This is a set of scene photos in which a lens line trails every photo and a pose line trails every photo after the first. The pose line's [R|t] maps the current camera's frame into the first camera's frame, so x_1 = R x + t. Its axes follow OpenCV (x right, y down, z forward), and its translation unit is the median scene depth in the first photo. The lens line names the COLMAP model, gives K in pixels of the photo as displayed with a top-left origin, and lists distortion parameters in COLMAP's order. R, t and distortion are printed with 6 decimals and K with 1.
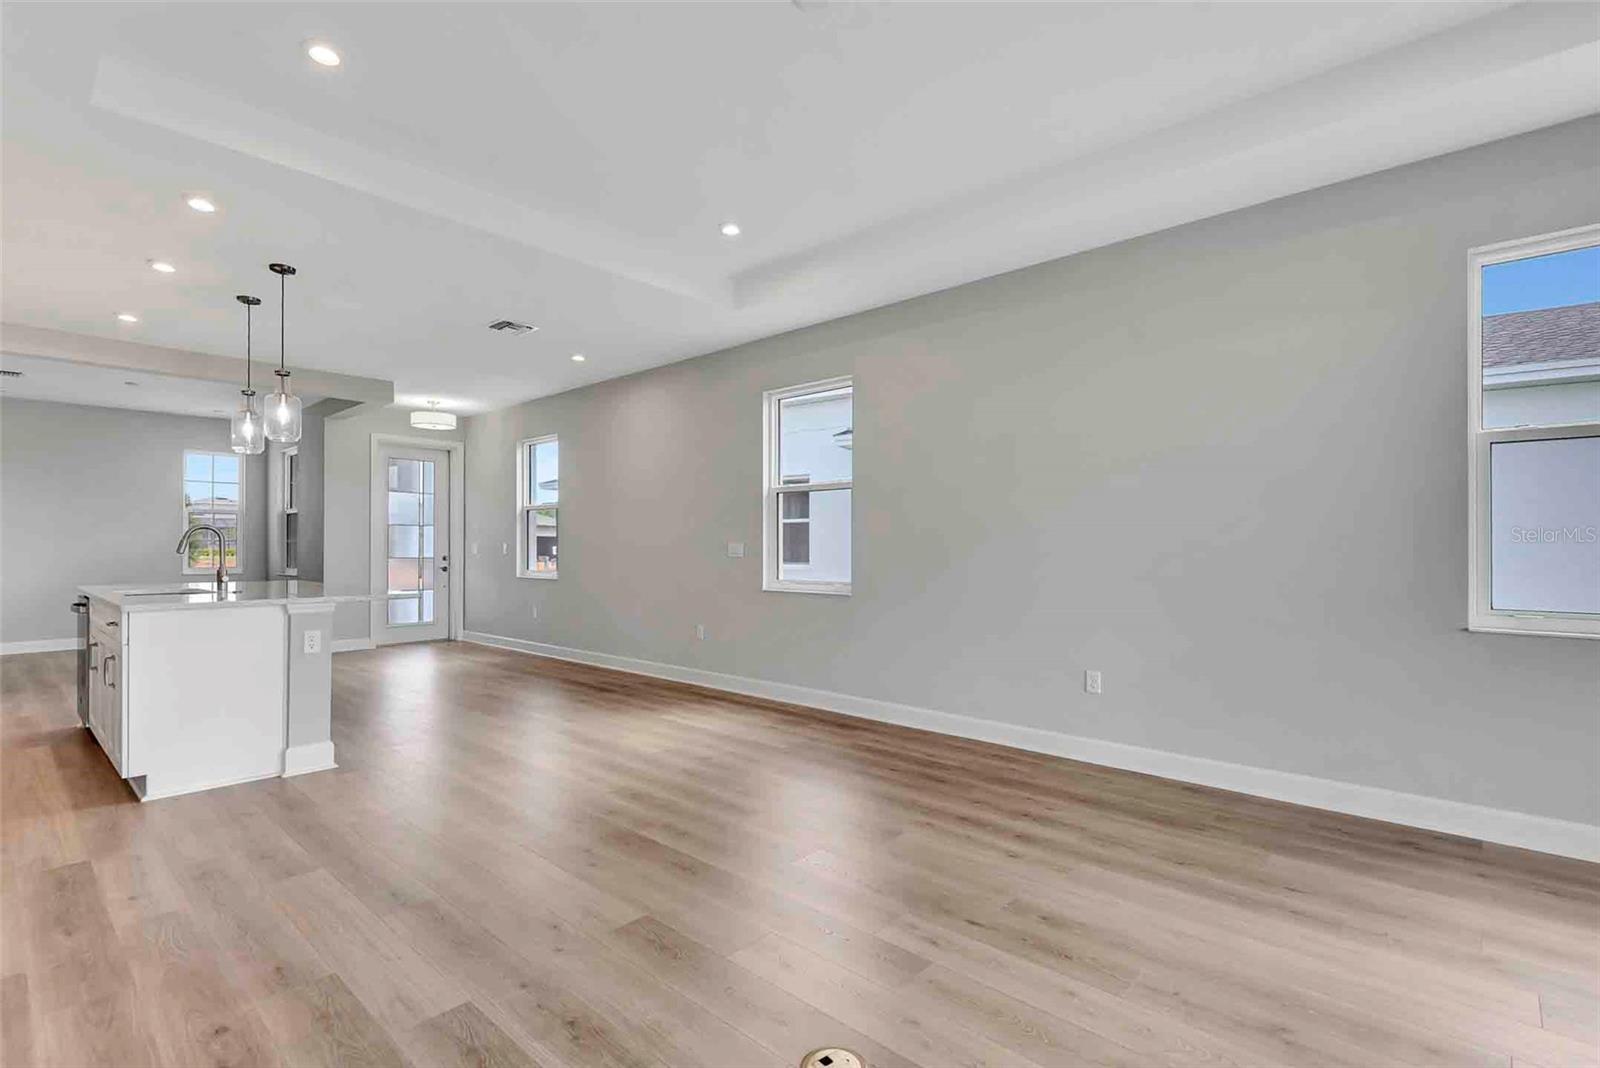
lens RADIAL K [[740.8, 0, 803.9], [0, 740.8, 543.5], [0, 0, 1]] dist [0.041148, -0.024840]
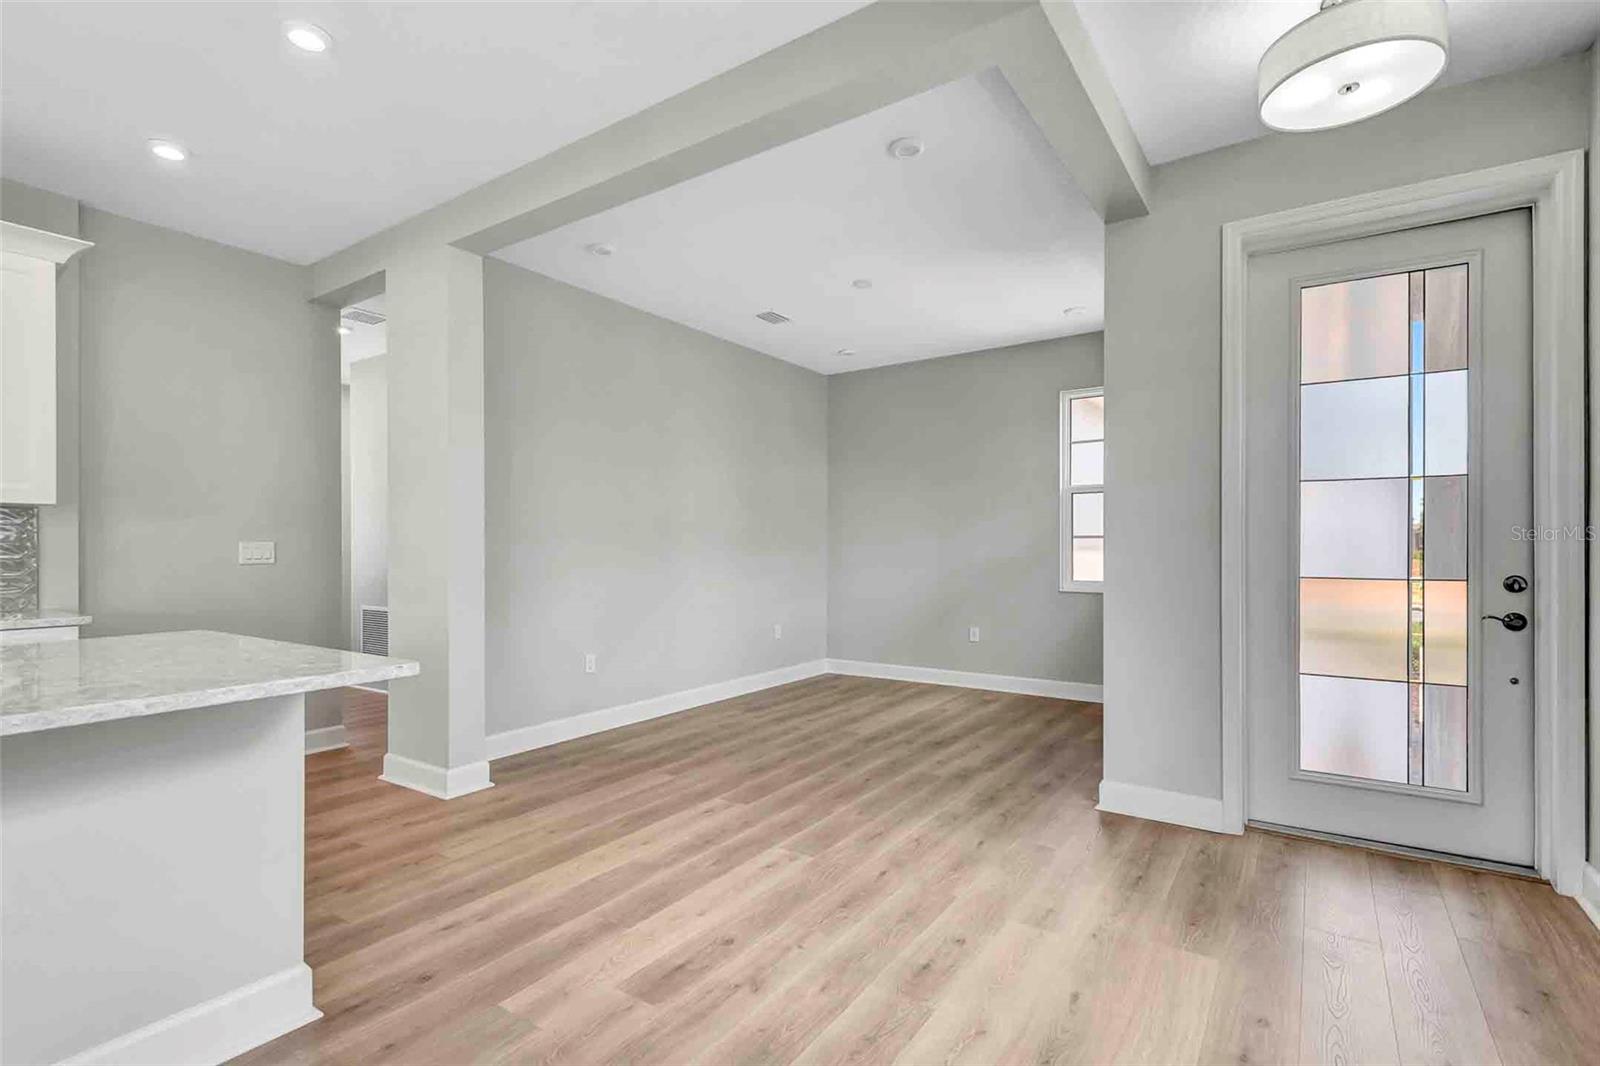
lens RADIAL K [[764.3, 0, 793.1], [0, 764.3, 545.4], [0, 0, 1]] dist [0.021104, 0.000015]
pose [[0.139411, -0.007201, -0.990208, -0.346513], [0.006866, 0.999957, -0.006305, 0.006971], [0.990211, -0.005920, 0.139454, 1.072305]]
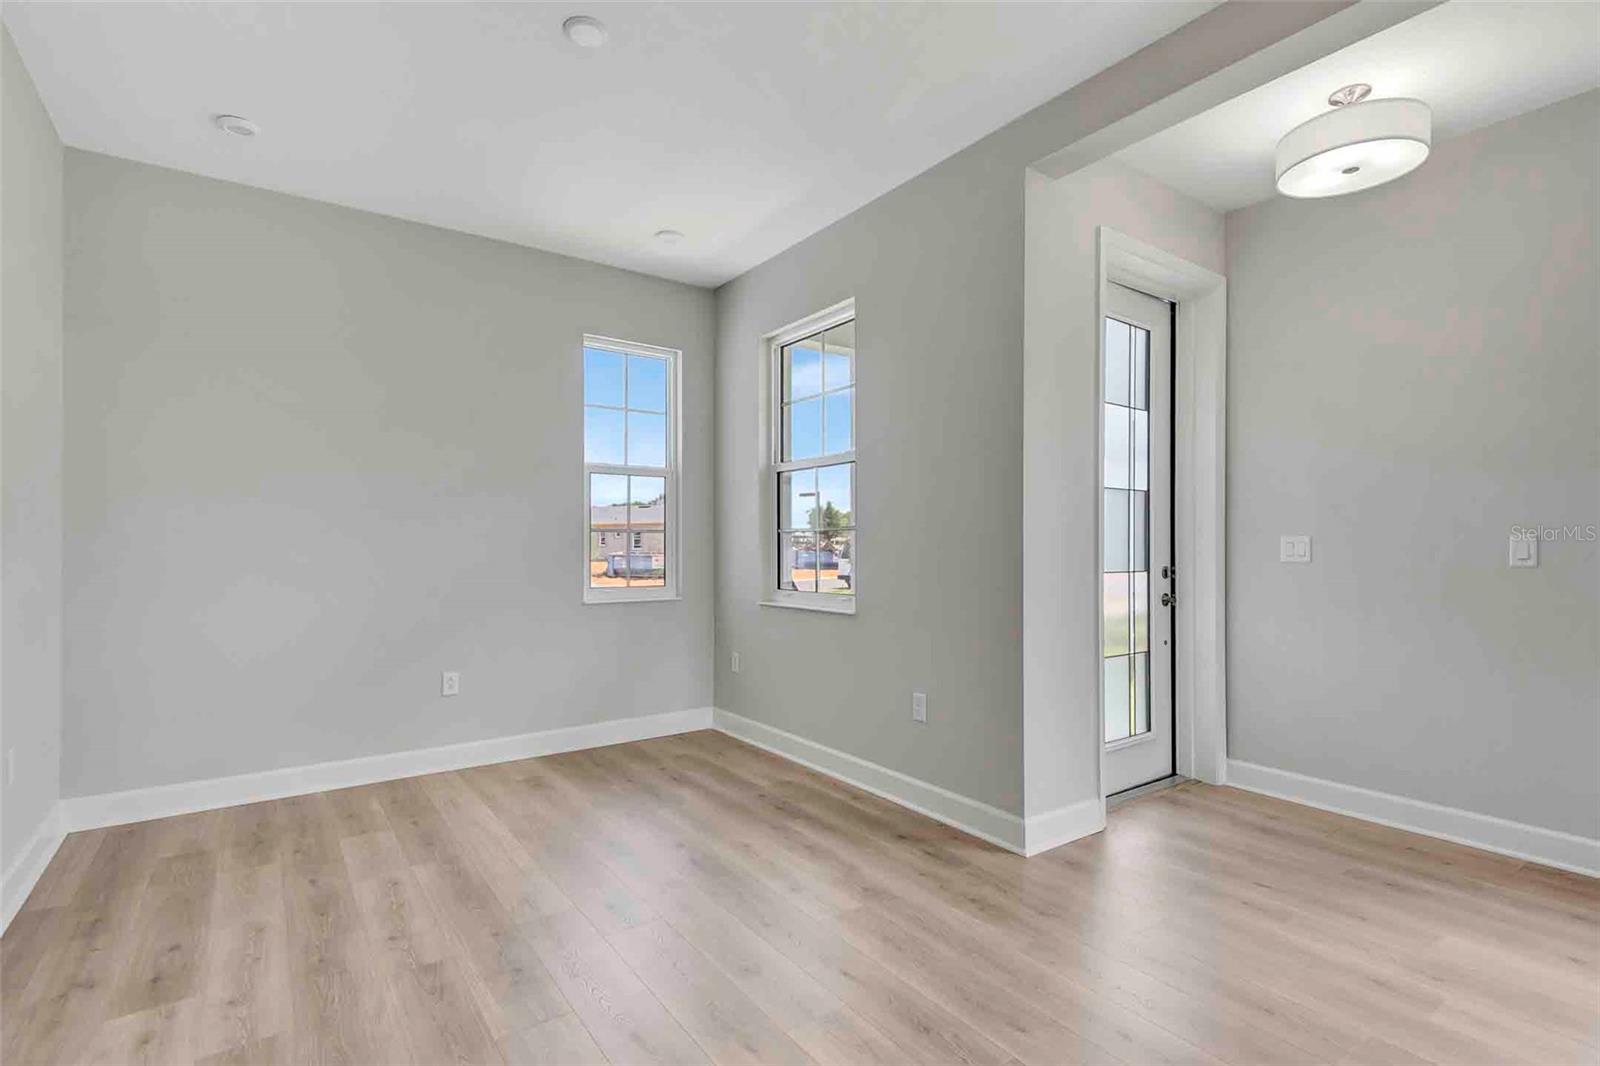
lens RADIAL K [[768.8, 0, 823.9], [0, 768.8, 538.9], [0, 0, 1]] dist [0.002436, 0.000403]
pose [[0.980608, -0.001684, -0.195970, -0.912034], [0.001714, 0.999999, -0.000013, 0.001358], [0.195970, -0.000324, 0.980610, 0.878858]]
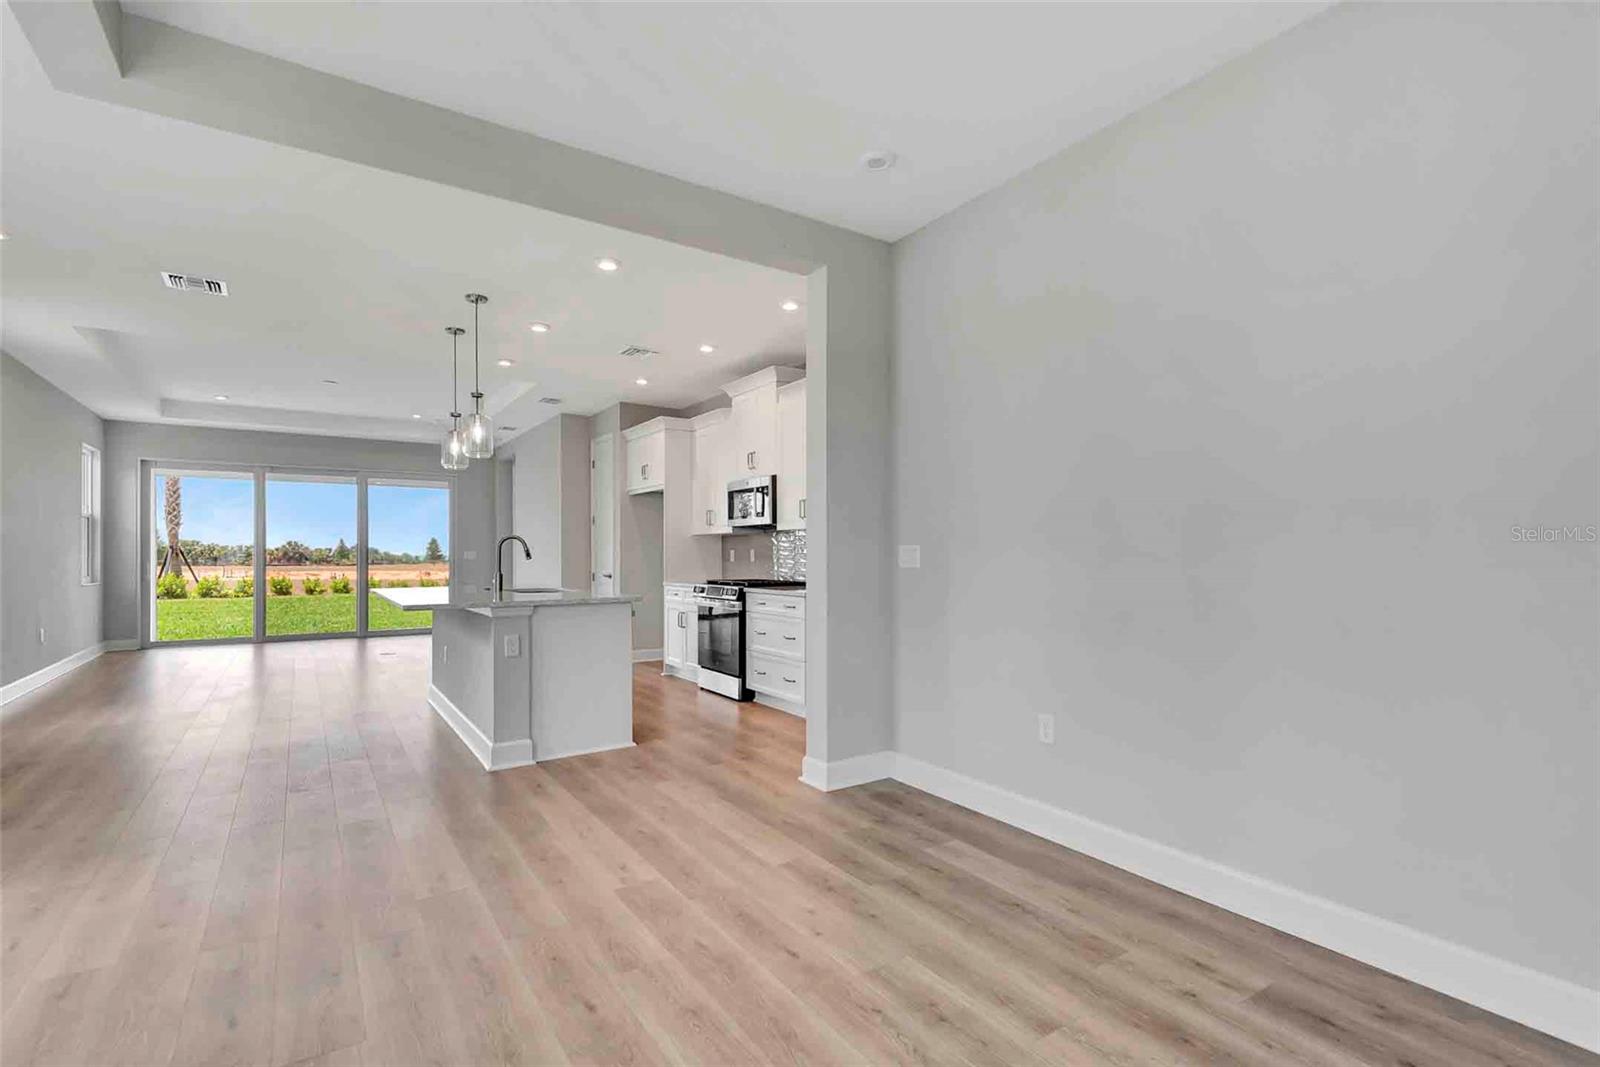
lens RADIAL K [[740.8, 0, 803.9], [0, 740.8, 543.0], [0, 0, 1]] dist [0.041148, -0.024840]
pose [[-0.971041, 0.003506, 0.238887, -1.137146], [-0.000747, 0.999843, -0.017709, 0.006068], [-0.238911, -0.017374, -0.970886, 1.514358]]
